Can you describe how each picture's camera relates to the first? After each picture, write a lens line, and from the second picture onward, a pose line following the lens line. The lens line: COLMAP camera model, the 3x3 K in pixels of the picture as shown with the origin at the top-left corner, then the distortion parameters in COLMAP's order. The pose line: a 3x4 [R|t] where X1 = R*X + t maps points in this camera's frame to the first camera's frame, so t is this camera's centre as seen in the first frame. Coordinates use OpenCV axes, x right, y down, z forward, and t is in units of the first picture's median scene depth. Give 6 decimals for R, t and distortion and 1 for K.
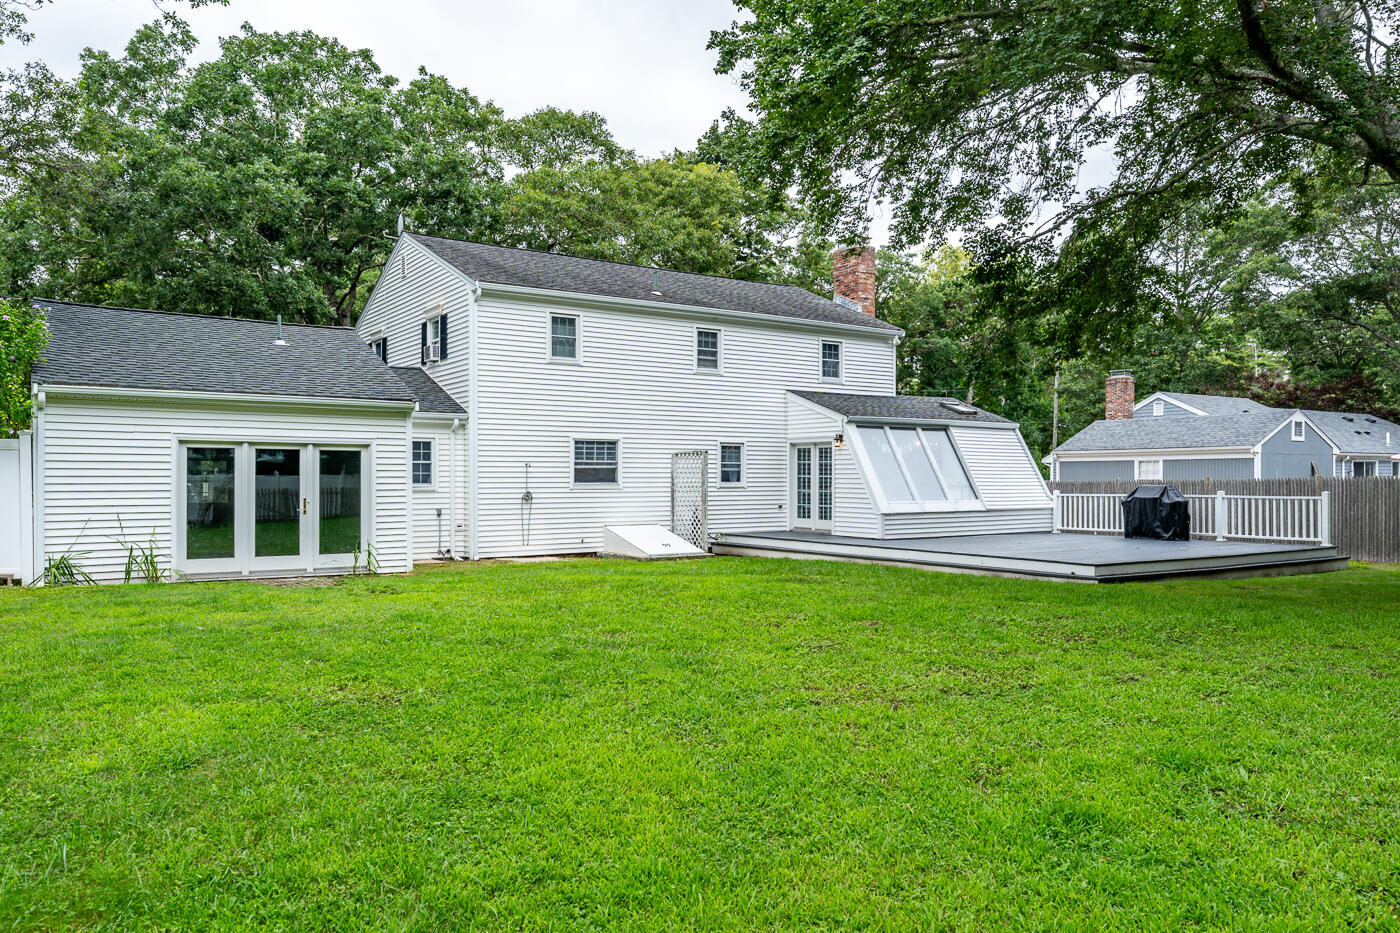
lens RADIAL K [[977.0, 0, 705.7], [0, 977.0, 472.8], [0, 0, 1]] dist [0.005578, -0.001254]
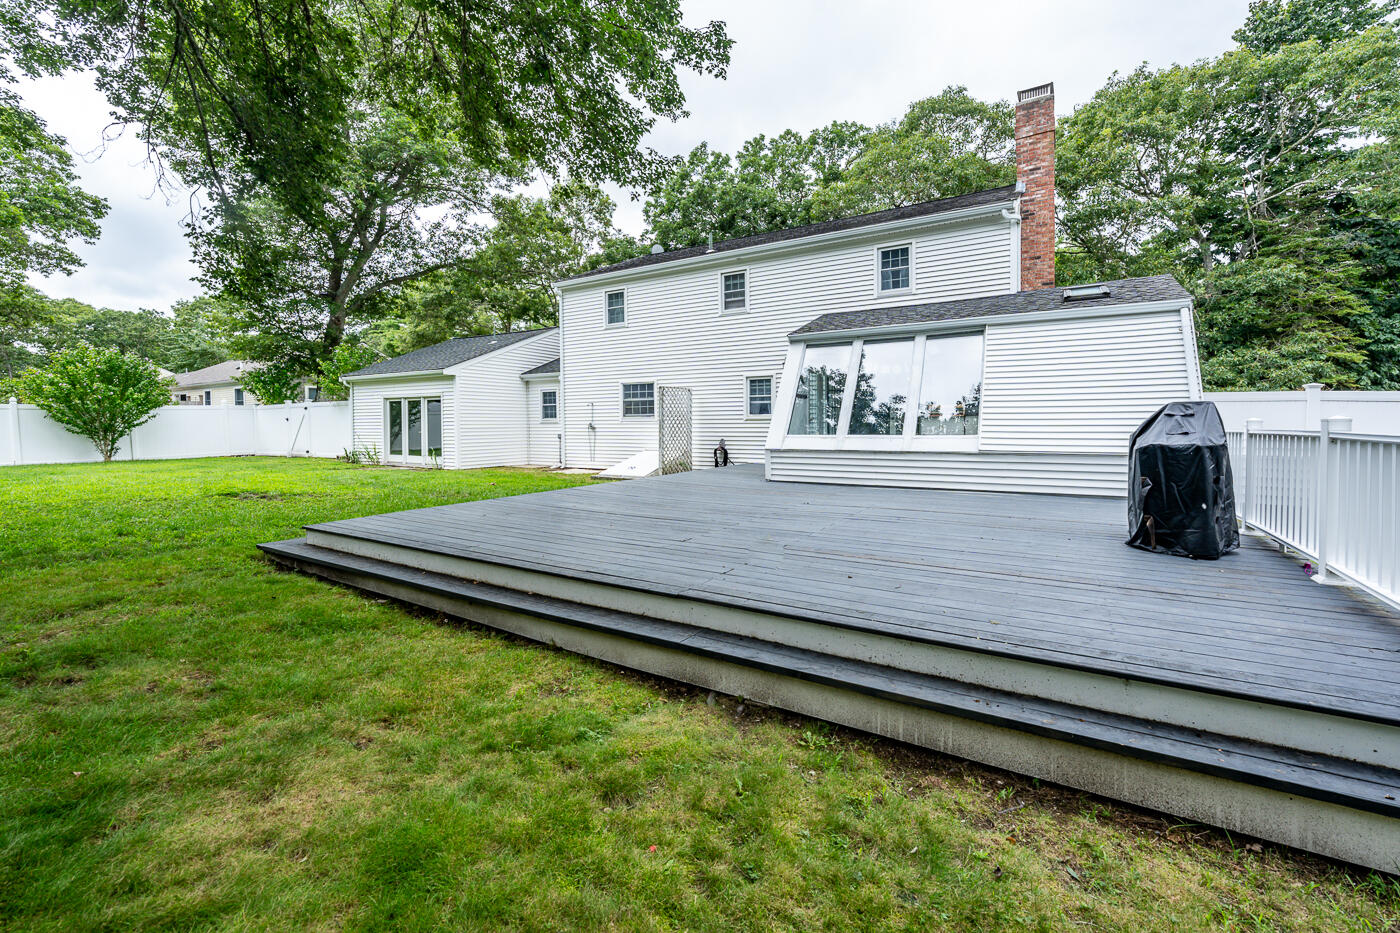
lens RADIAL K [[569.4, 0, 695.6], [0, 569.4, 435.6], [0, 0, 1]] dist [0.004505, 0.000116]
pose [[0.427892, 0.015947, -0.903689, 0.605097], [0.013993, 0.999608, 0.024266, 0.018580], [0.903721, -0.023029, 0.427501, 0.754203]]
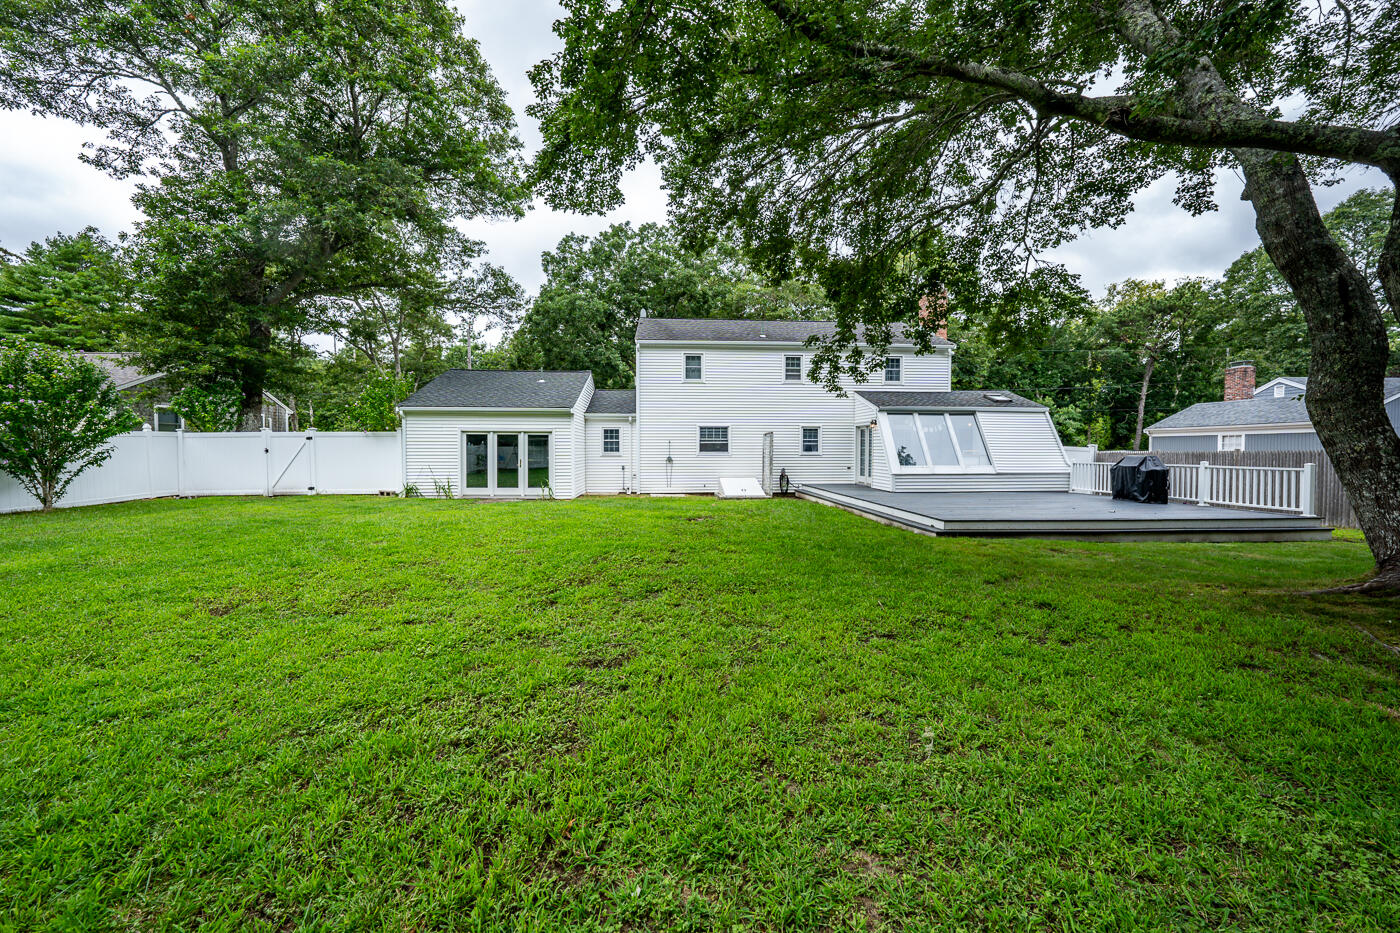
lens RADIAL K [[525.6, 0, 693.8], [0, 525.6, 458.6], [0, 0, 1]] dist [-0.013926, -0.000044]
pose [[0.866029, 0.010283, -0.499888, 0.318148], [0.001923, 0.999713, 0.023897, 0.000008], [0.499990, -0.021657, 0.865760, 0.192293]]
